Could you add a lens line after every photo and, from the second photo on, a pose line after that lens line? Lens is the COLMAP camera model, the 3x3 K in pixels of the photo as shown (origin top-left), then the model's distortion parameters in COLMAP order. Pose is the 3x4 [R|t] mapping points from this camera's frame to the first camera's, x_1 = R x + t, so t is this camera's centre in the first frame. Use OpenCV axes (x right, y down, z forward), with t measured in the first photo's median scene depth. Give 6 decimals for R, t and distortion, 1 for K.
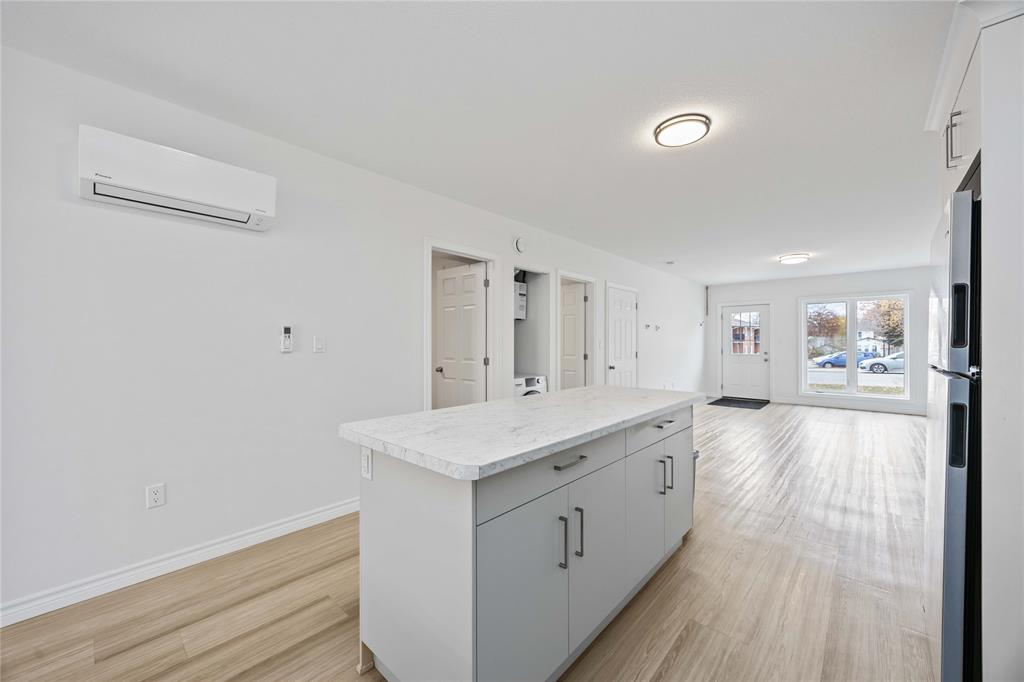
lens RADIAL K [[393.0, 0, 515.6], [0, 393.0, 340.3], [0, 0, 1]] dist [0.000038, -0.000061]
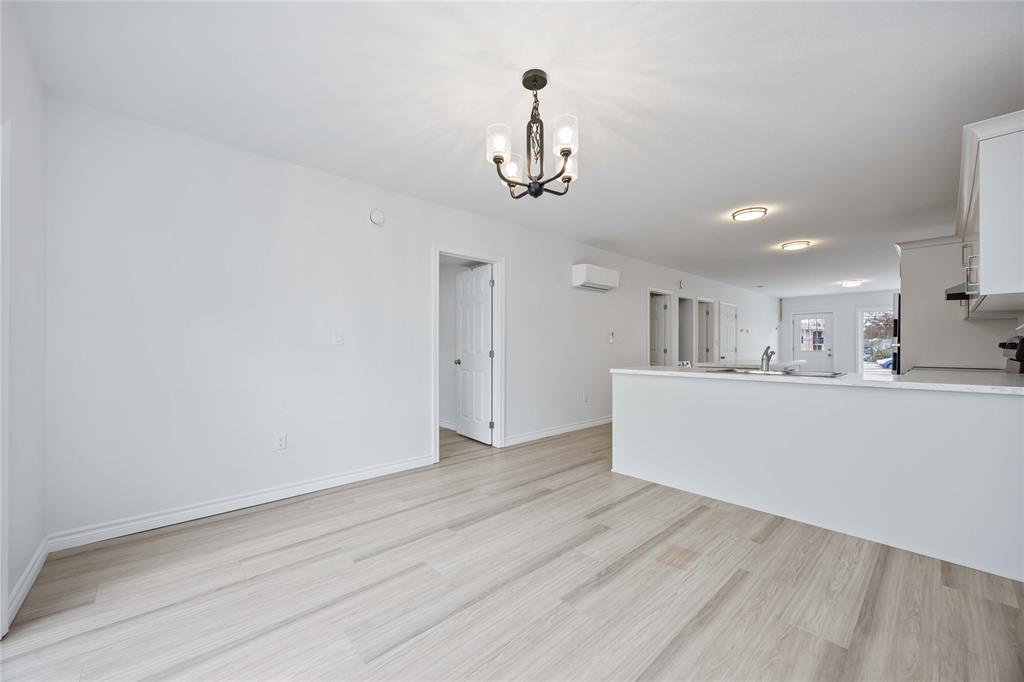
lens RADIAL K [[393.6, 0, 514.8], [0, 393.6, 344.6], [0, 0, 1]] dist [-0.002258, 0.000001]
pose [[0.994905, -0.002731, -0.100779, -0.296749], [0.002931, 0.999994, 0.001838, 0.010248], [0.100773, -0.002124, 0.994907, -0.440535]]
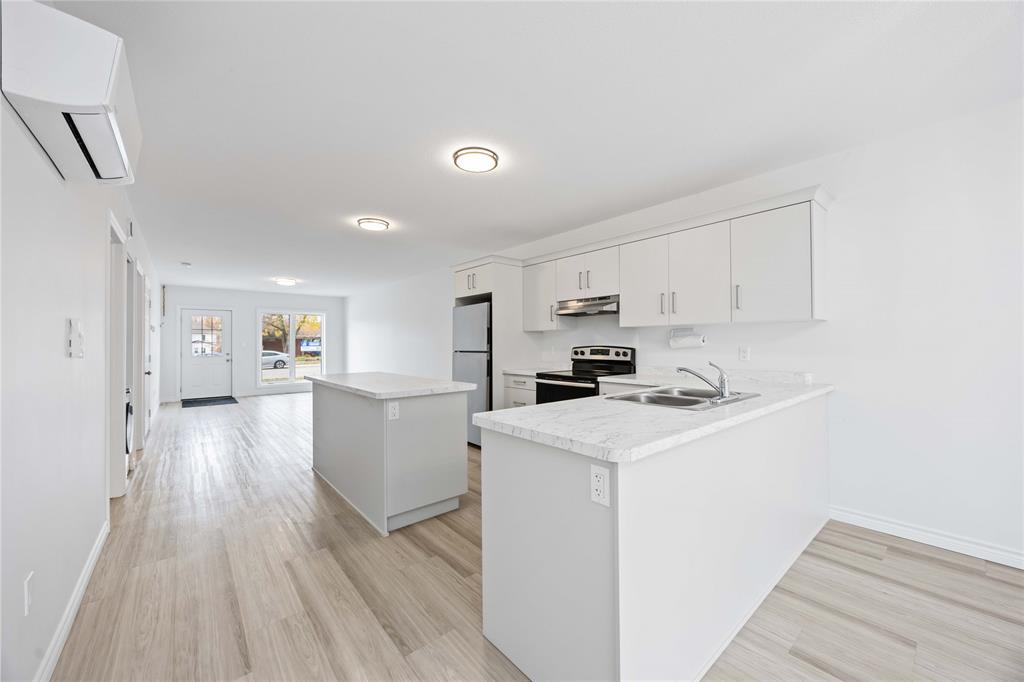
lens RADIAL K [[388.1, 0, 516.7], [0, 388.1, 340.5], [0, 0, 1]] dist [-0.000359, -0.000071]
pose [[0.129258, 0.007862, 0.991580, -0.374917], [-0.001407, 0.999969, -0.007745, 0.001156], [-0.991610, -0.000394, 0.129265, 0.042768]]
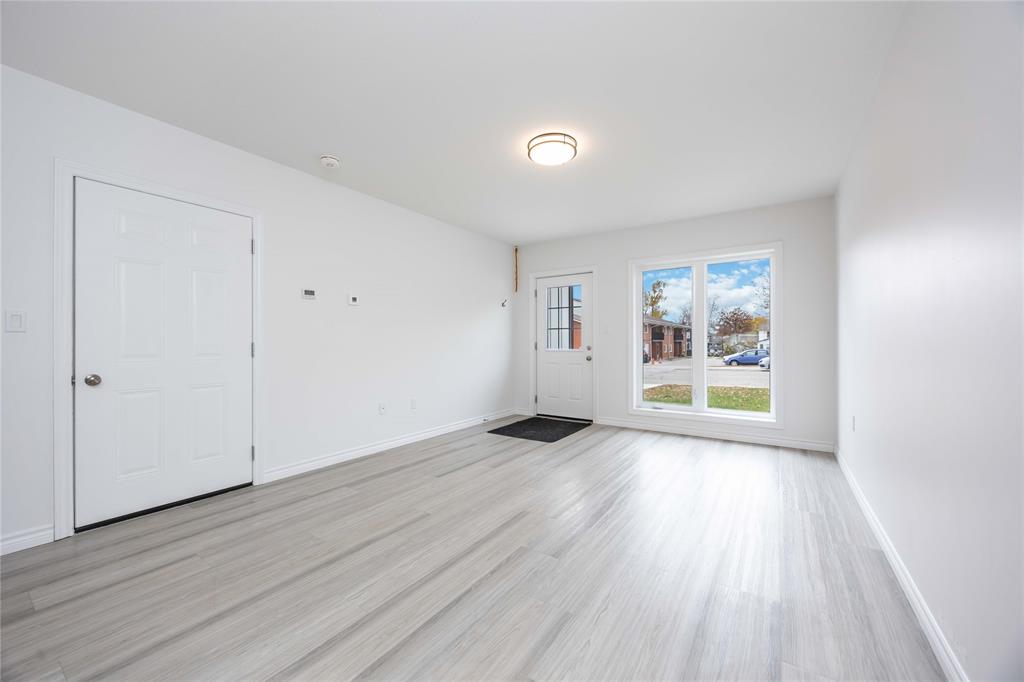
lens RADIAL K [[393.6, 0, 514.8], [0, 393.6, 344.6], [0, 0, 1]] dist [-0.002258, 0.000001]
pose [[0.990053, -0.003055, 0.140663, 0.447818], [0.001607, 0.999945, 0.010410, 0.021335], [-0.140687, -0.010080, 0.990003, 0.394755]]
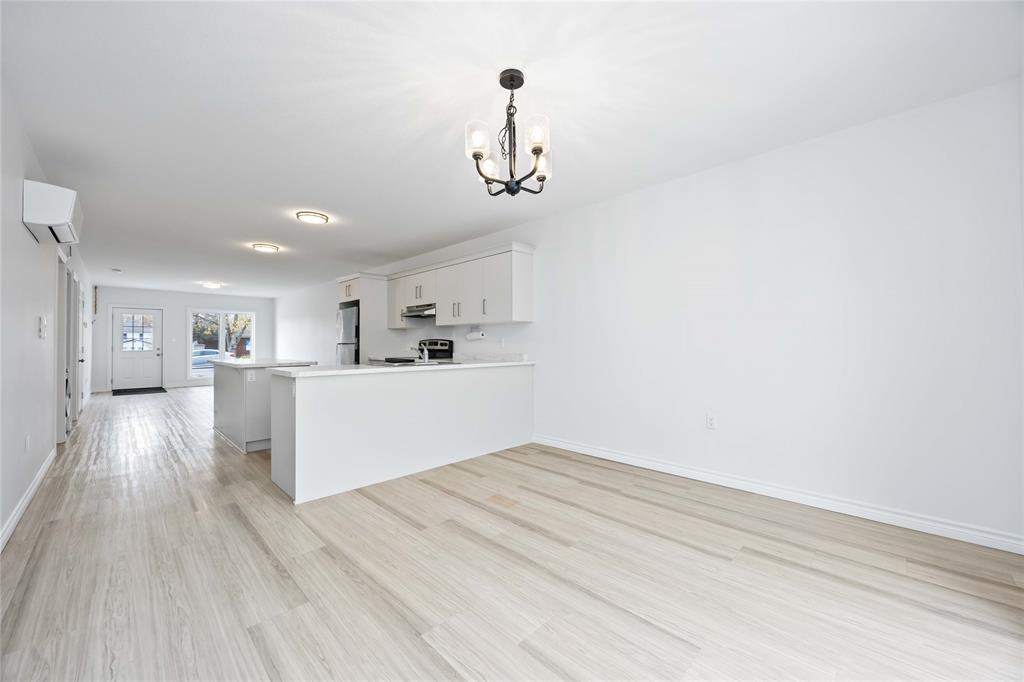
lens RADIAL K [[393.0, 0, 515.6], [0, 393.0, 340.3], [0, 0, 1]] dist [0.000038, -0.000061]
pose [[0.048746, 0.010928, 0.998751, -0.573192], [-0.005167, 0.999930, -0.010688, 0.013348], [-0.998798, -0.004639, 0.048799, -0.190860]]
